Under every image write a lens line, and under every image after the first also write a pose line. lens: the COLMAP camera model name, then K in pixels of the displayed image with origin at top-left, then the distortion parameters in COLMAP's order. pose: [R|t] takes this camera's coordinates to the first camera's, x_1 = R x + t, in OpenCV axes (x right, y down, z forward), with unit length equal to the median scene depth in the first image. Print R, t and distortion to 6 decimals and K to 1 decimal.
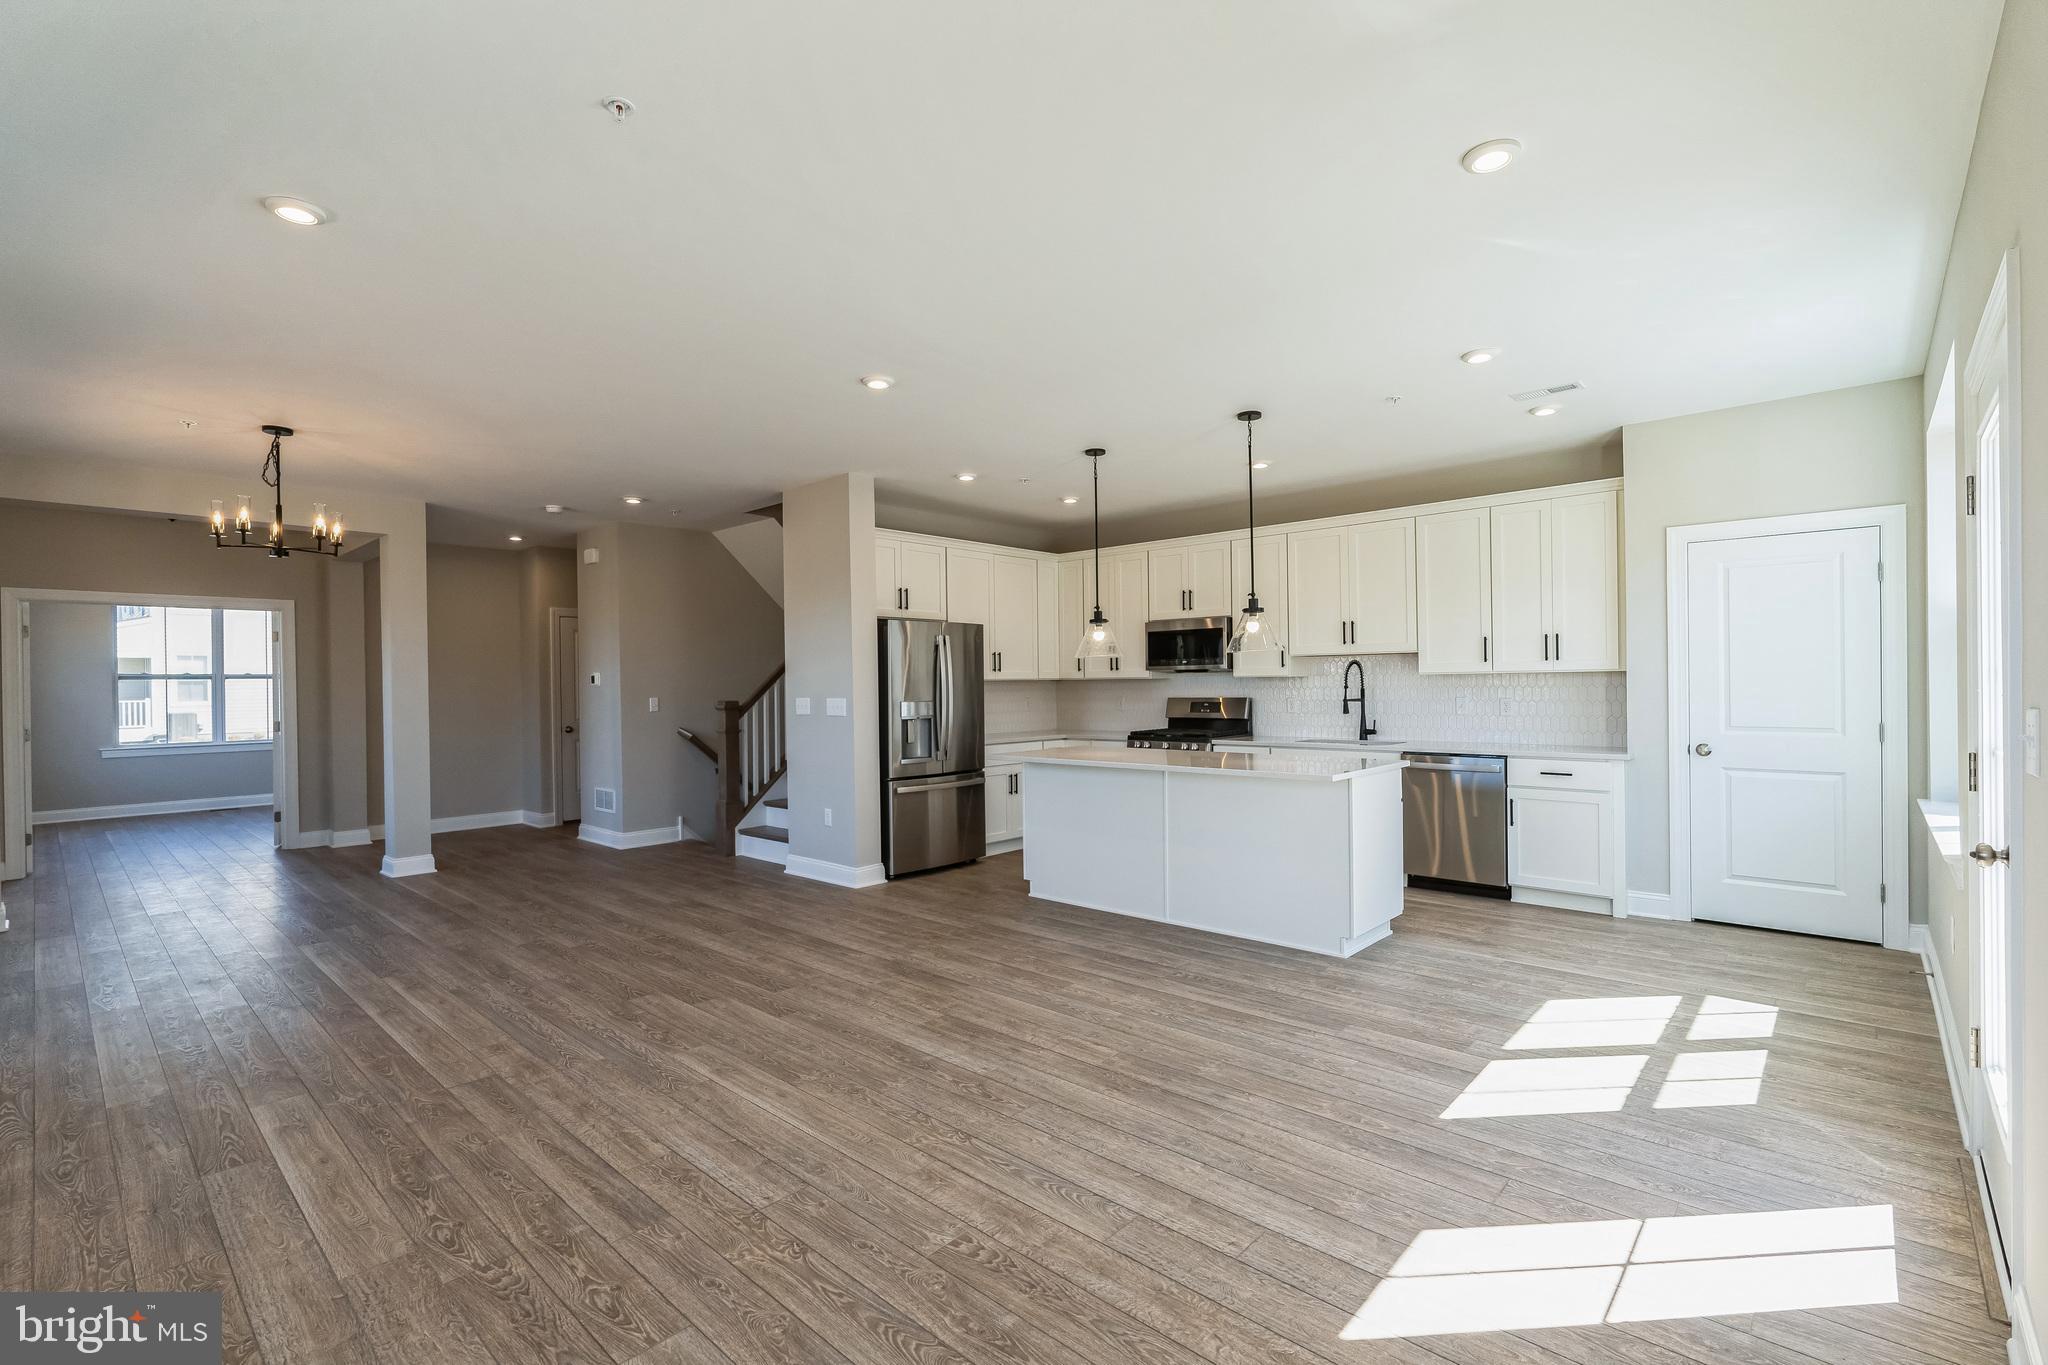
lens RADIAL K [[911.3, 0, 1024.0], [0, 911.3, 682.5], [0, 0, 1]] dist [-0.004172, -0.000045]
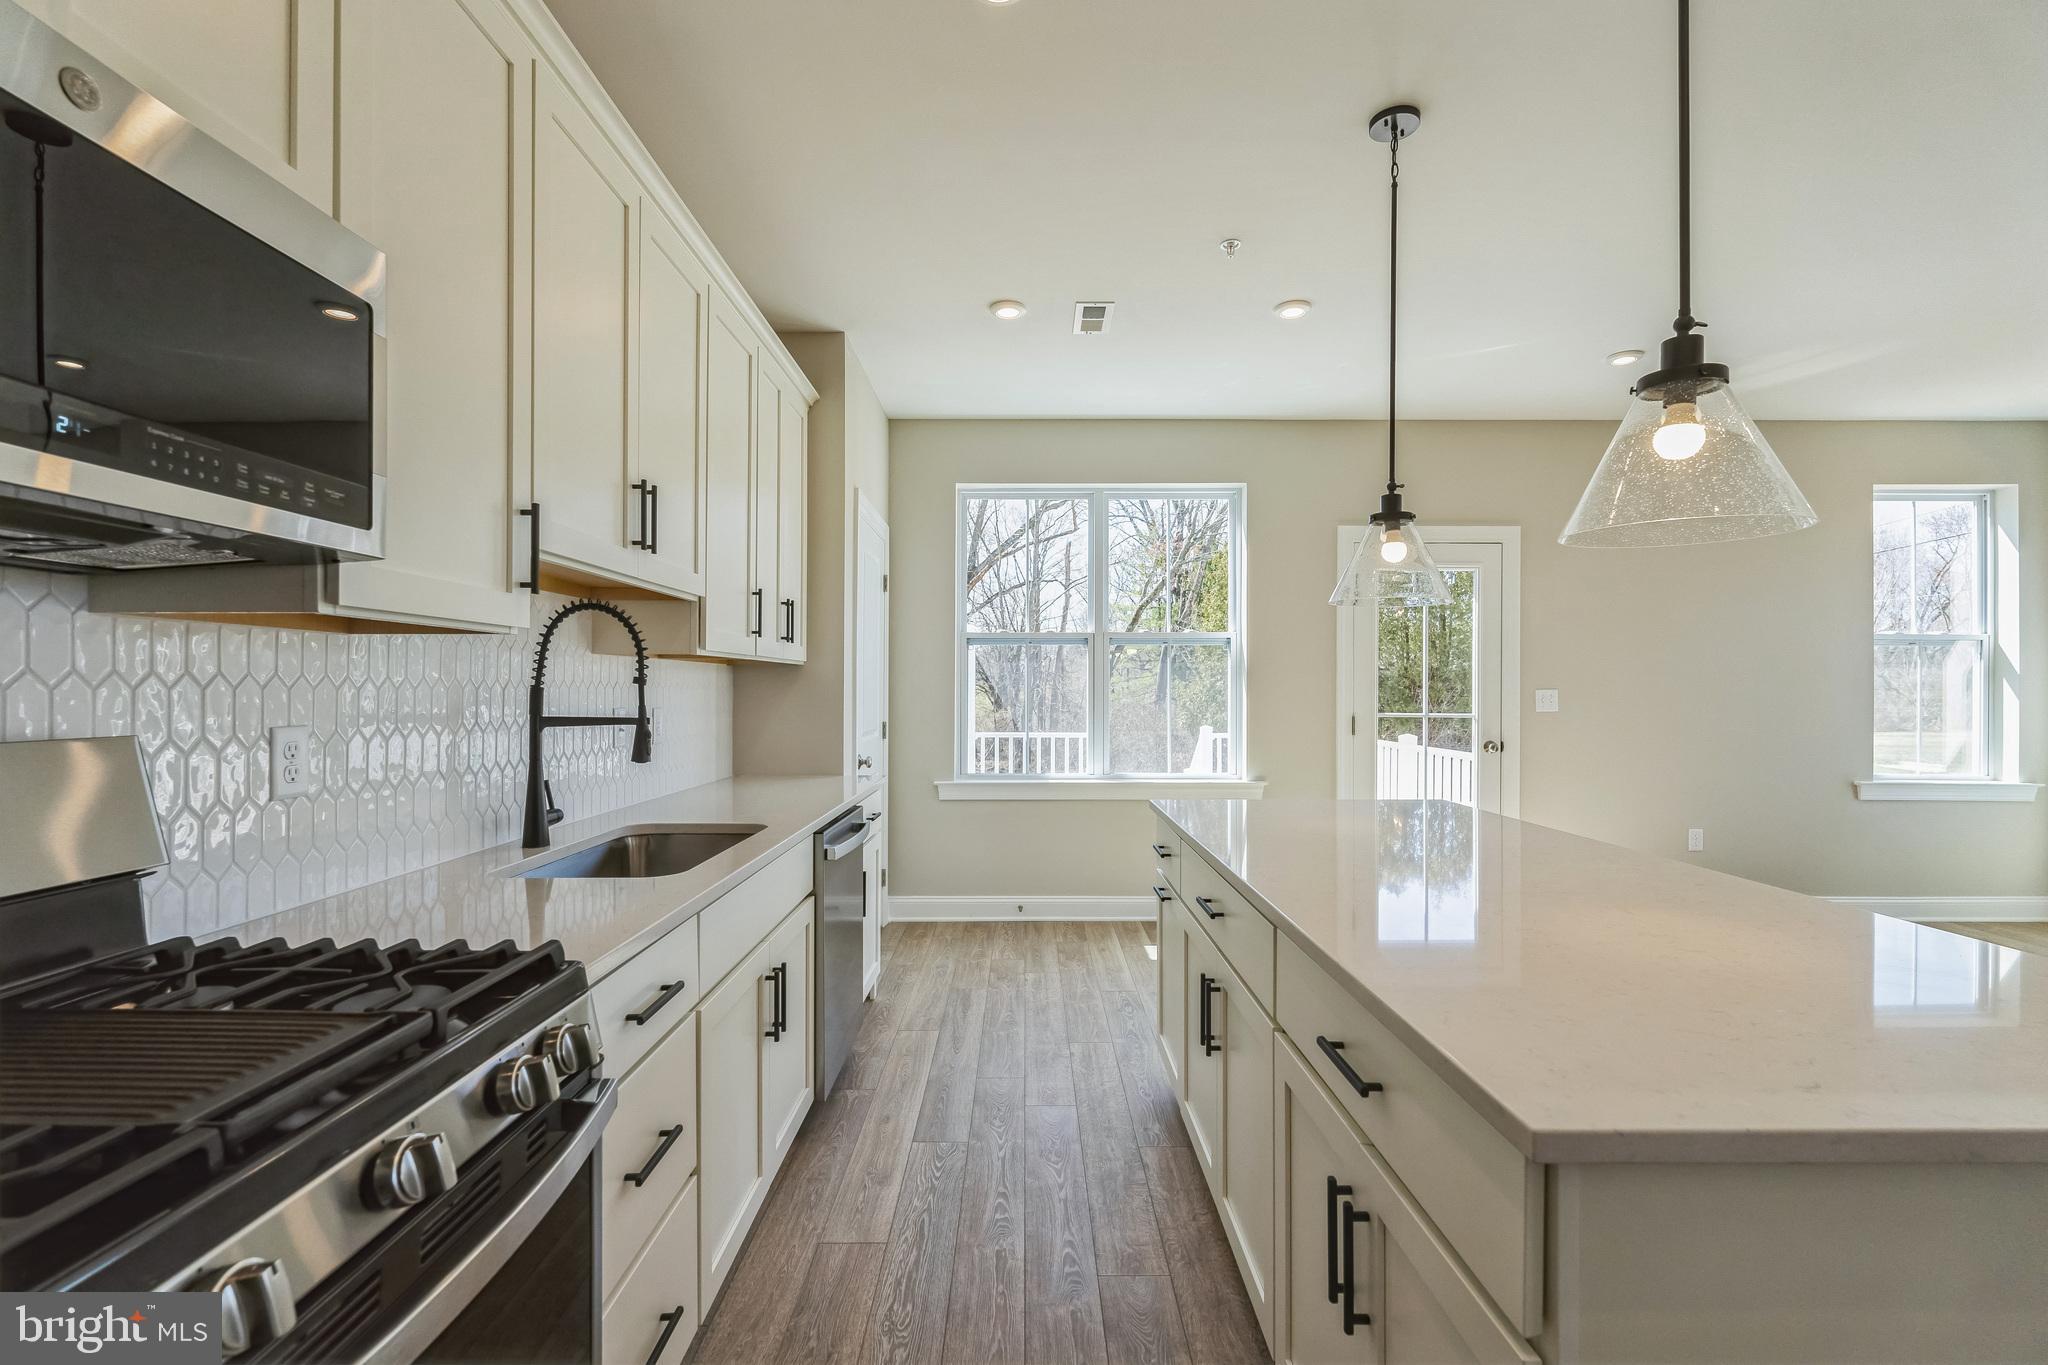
lens RADIAL K [[896.2, 0, 1021.1], [0, 896.2, 685.9], [0, 0, 1]] dist [-0.001749, 0.000008]
pose [[-0.671015, 0.016086, 0.741270, 0.026528], [0.007346, 0.999860, -0.015048, 0.015218], [-0.741408, -0.004653, -0.671039, 1.323768]]
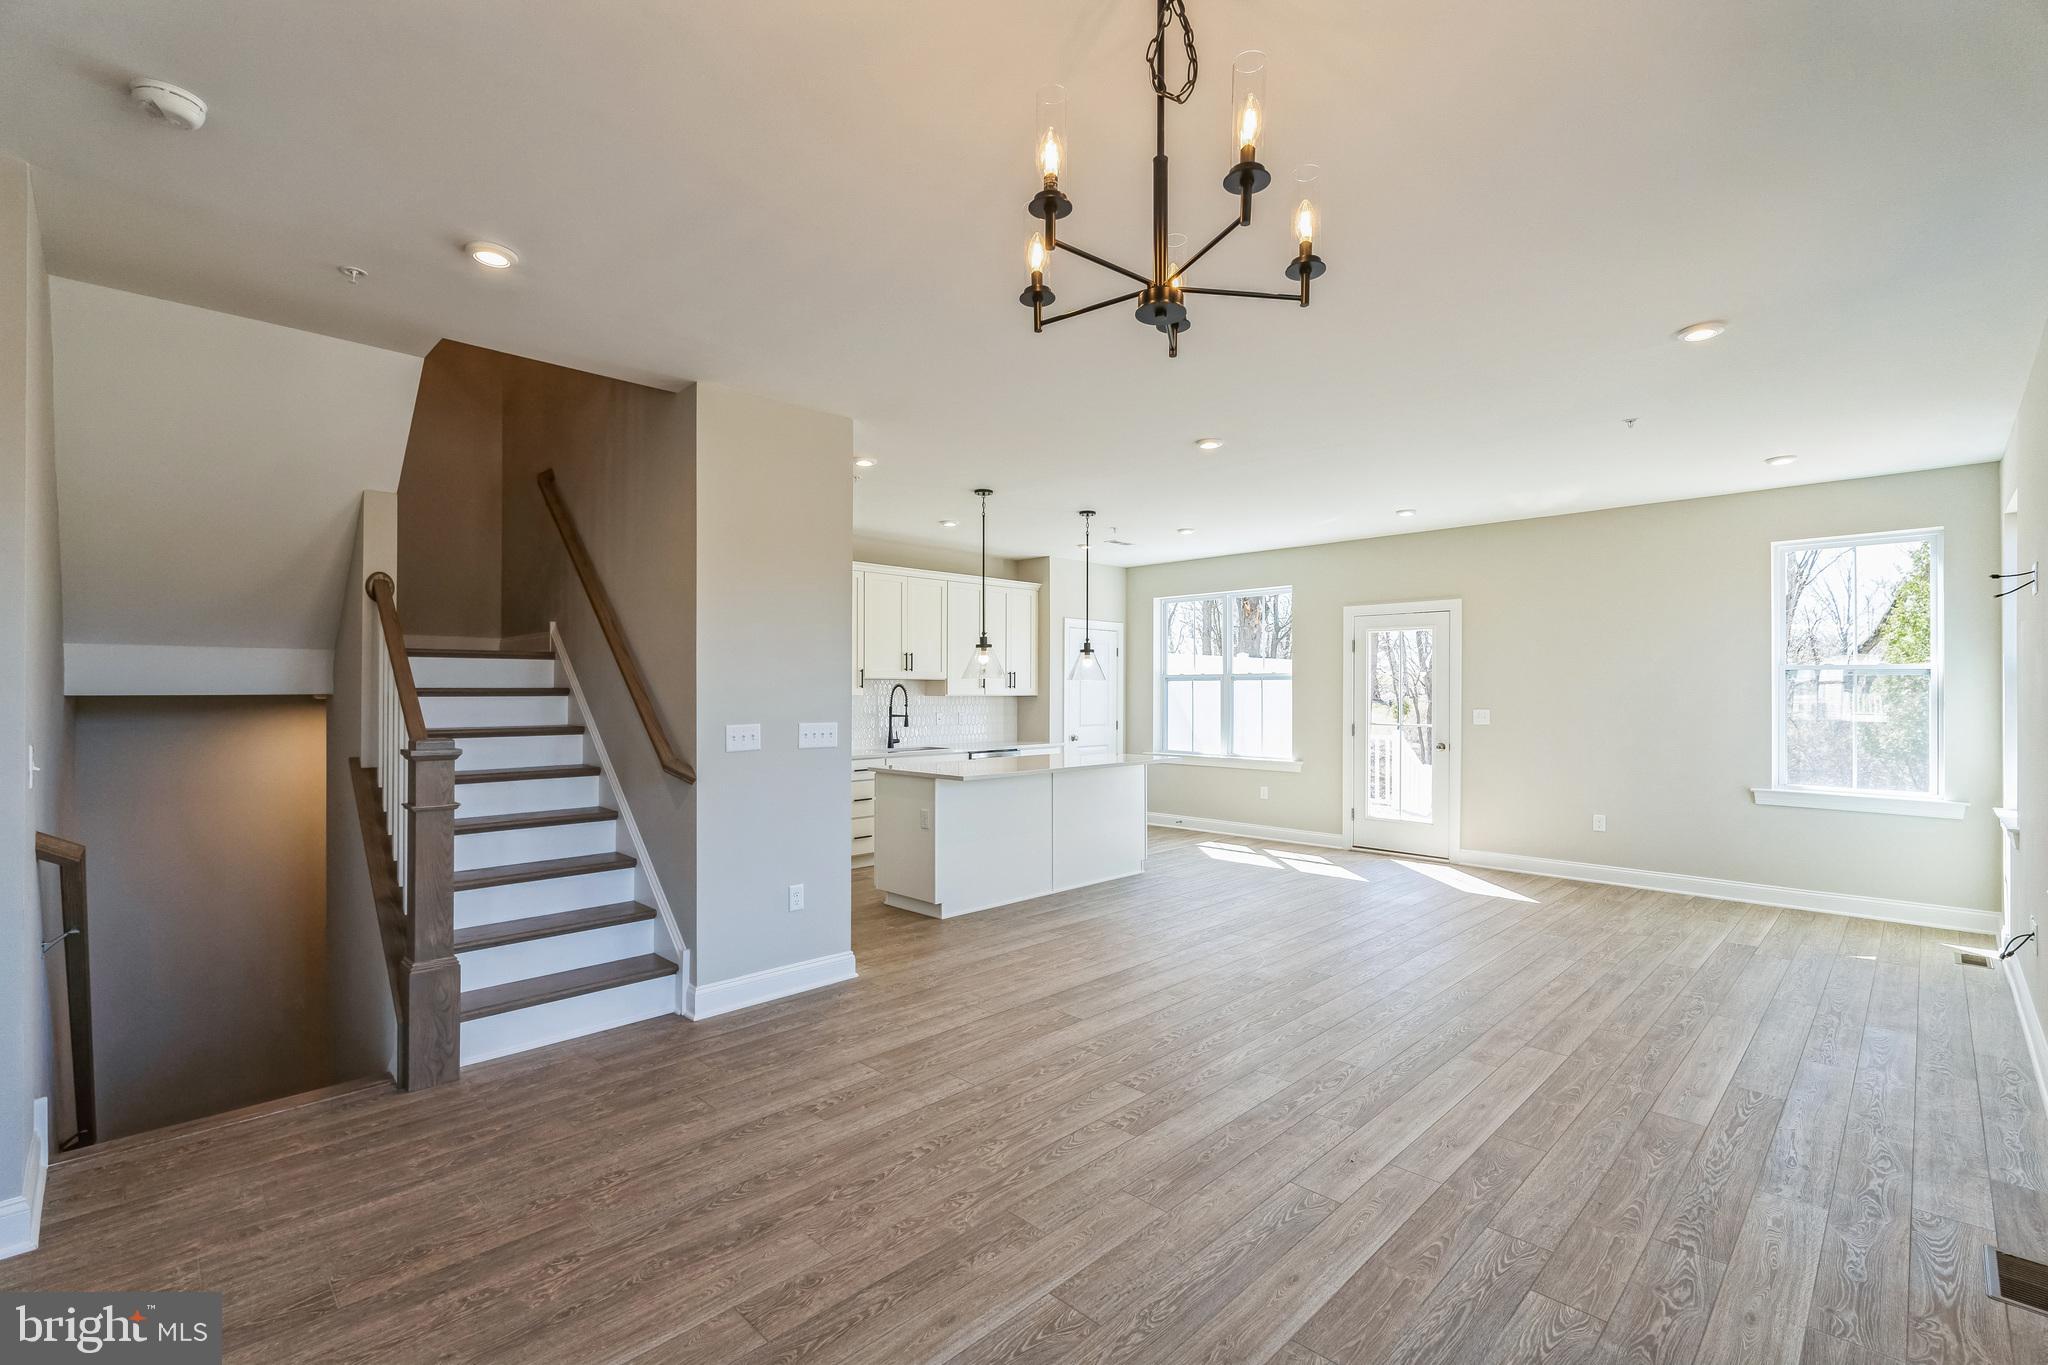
lens RADIAL K [[896.2, 0, 1021.1], [0, 896.2, 685.9], [0, 0, 1]] dist [-0.001749, 0.000008]
pose [[0.049614, 0.019423, 0.998580, -1.028563], [-0.002706, 0.999810, -0.019312, 0.001627], [-0.998765, -0.001744, 0.049657, 0.930361]]
